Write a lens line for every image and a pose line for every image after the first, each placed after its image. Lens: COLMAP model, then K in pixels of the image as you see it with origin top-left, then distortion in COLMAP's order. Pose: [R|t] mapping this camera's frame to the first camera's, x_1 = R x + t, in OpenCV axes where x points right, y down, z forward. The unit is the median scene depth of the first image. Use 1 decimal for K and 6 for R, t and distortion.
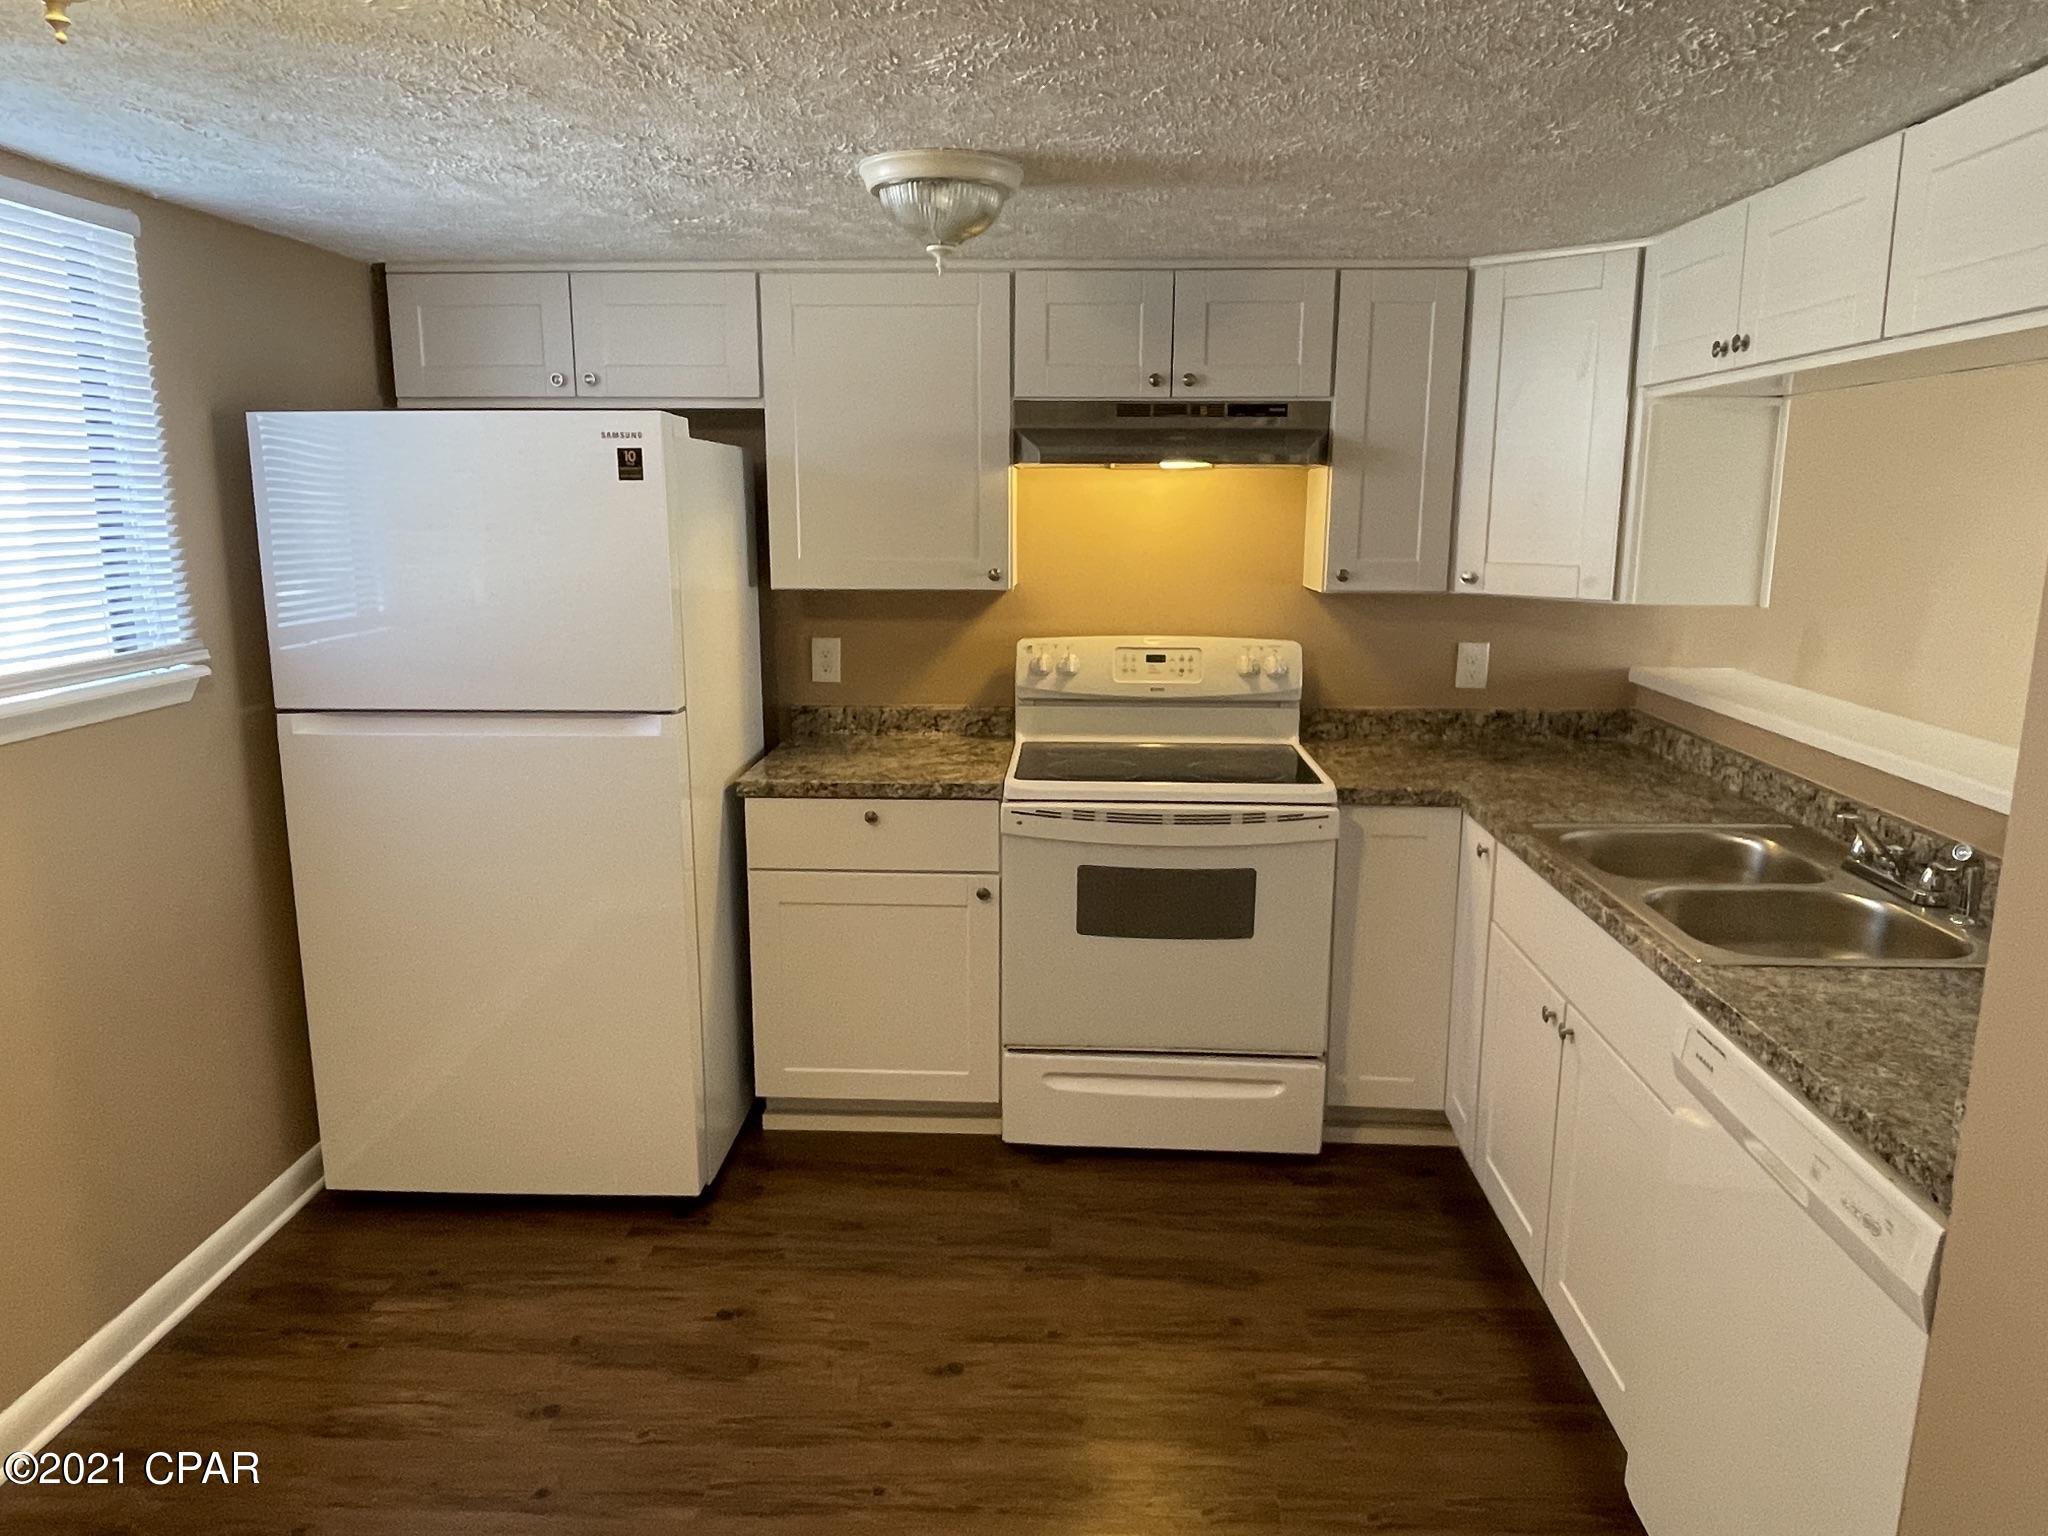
lens RADIAL K [[1350.2, 0, 1020.5], [0, 1350.2, 763.4], [0, 0, 1]] dist [-0.005266, -0.002800]
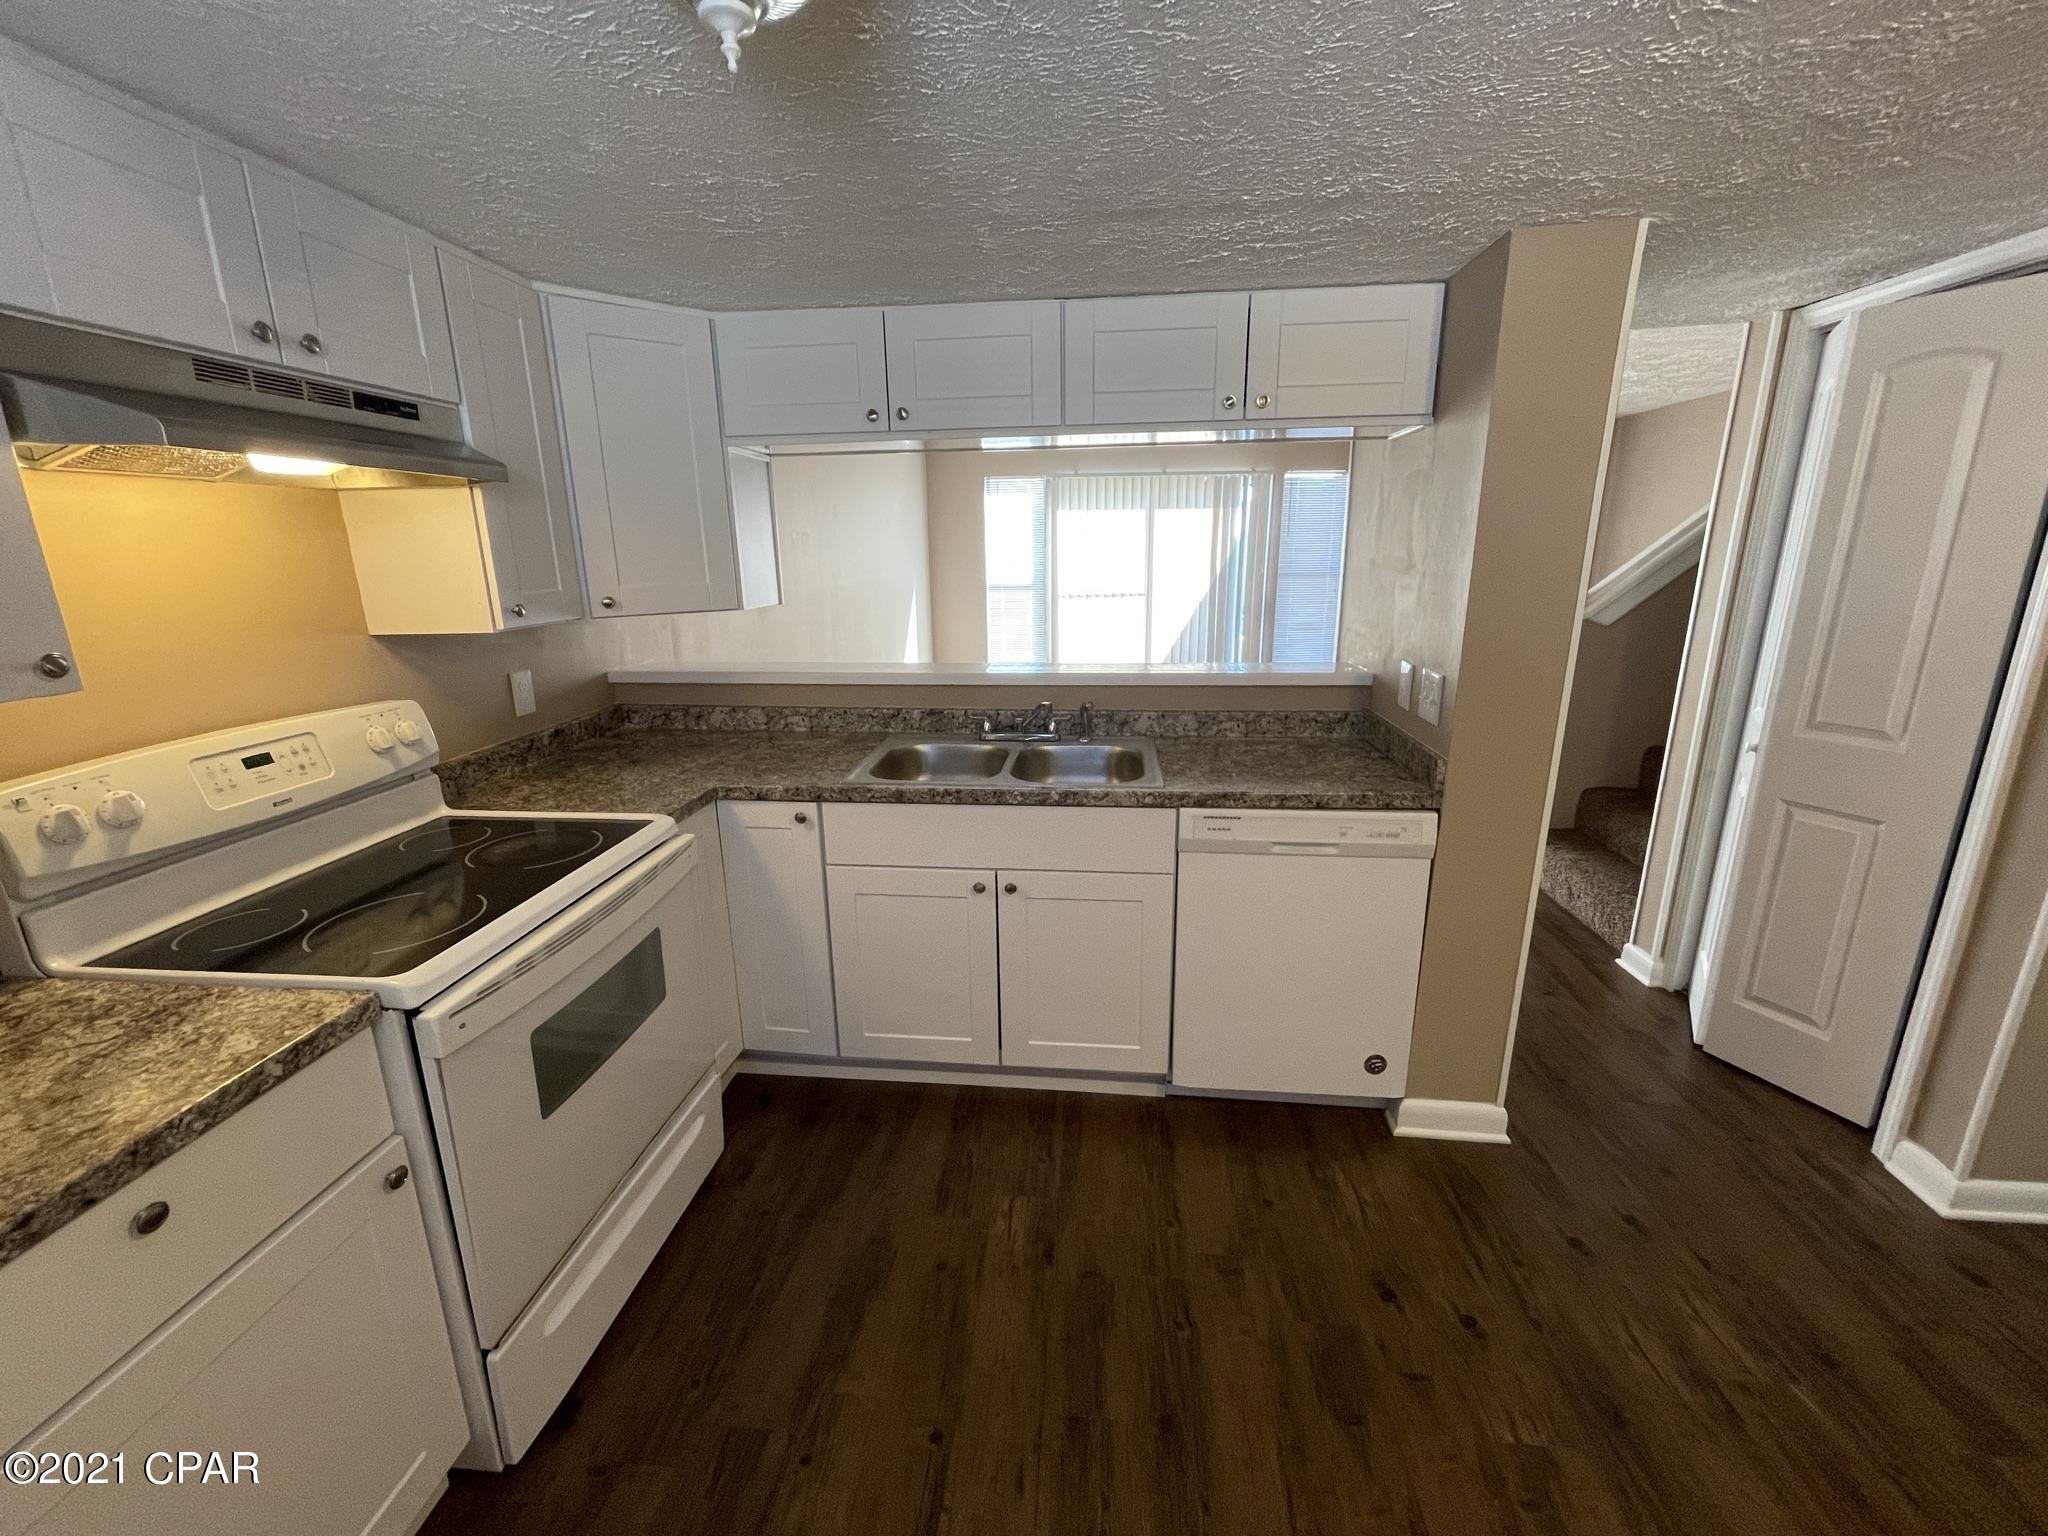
lens RADIAL K [[830.4, 0, 1030.6], [0, 830.4, 765.6], [0, 0, 1]] dist [-0.001780, -0.000074]
pose [[0.046769, -0.259305, 0.964662, -0.295052], [0.208205, 0.947039, 0.244473, -0.098864], [-0.976966, 0.189413, 0.098281, 0.590481]]
